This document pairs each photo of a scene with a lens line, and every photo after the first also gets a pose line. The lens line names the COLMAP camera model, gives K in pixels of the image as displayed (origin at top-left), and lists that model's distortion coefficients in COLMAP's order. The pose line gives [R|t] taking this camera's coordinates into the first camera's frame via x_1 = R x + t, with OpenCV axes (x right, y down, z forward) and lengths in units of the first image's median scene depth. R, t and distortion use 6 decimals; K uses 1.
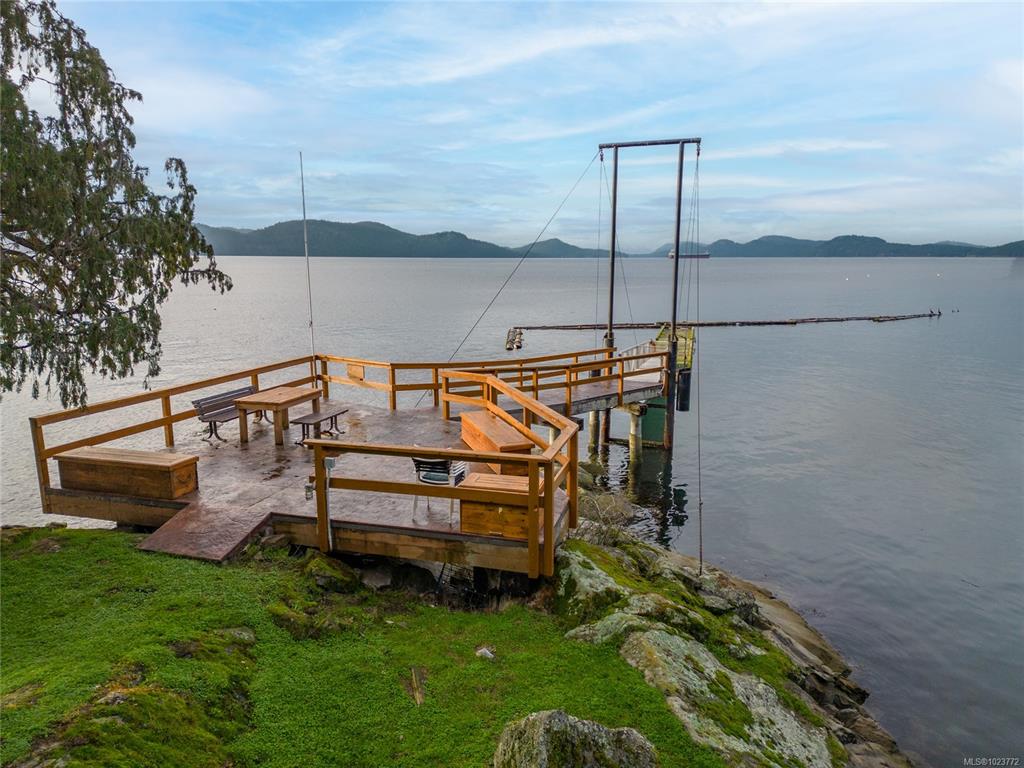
lens RADIAL K [[708.8, 0, 513.1], [0, 708.8, 383.4], [0, 0, 1]] dist [0.108226, -0.113189]
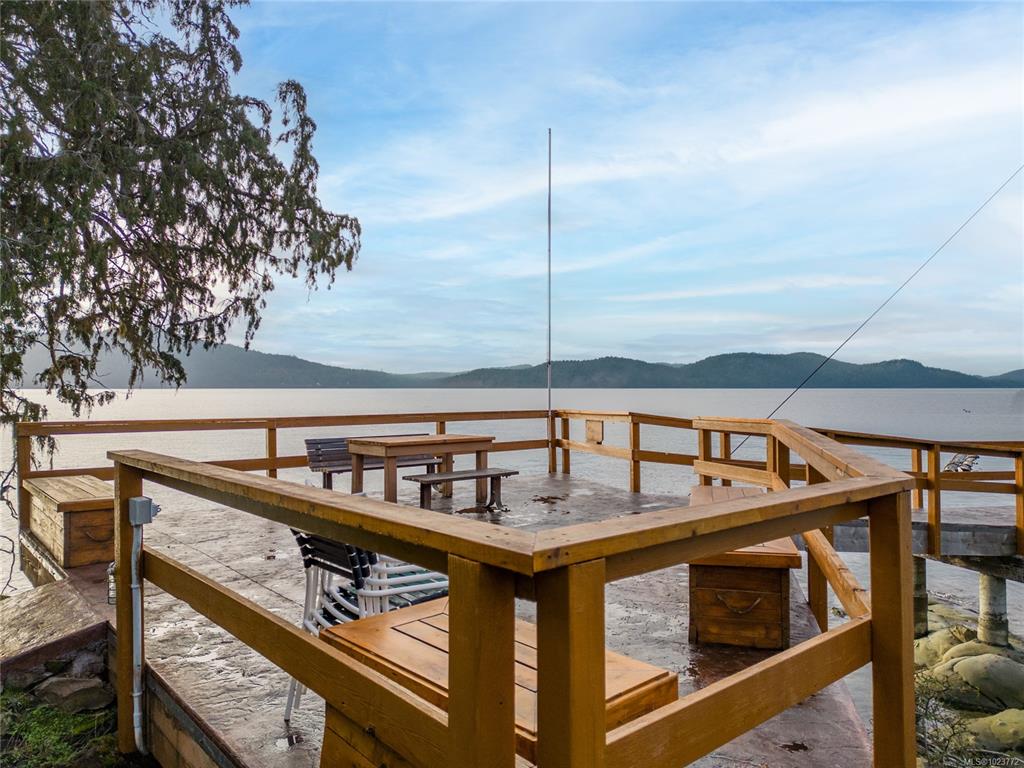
lens RADIAL K [[708.8, 0, 513.1], [0, 708.8, 383.4], [0, 0, 1]] dist [0.108226, -0.113189]
pose [[0.837415, -0.007624, -0.546515, 0.071265], [-0.092077, 0.983644, -0.154810, 0.048976], [0.538757, 0.179961, 0.823016, 0.444835]]
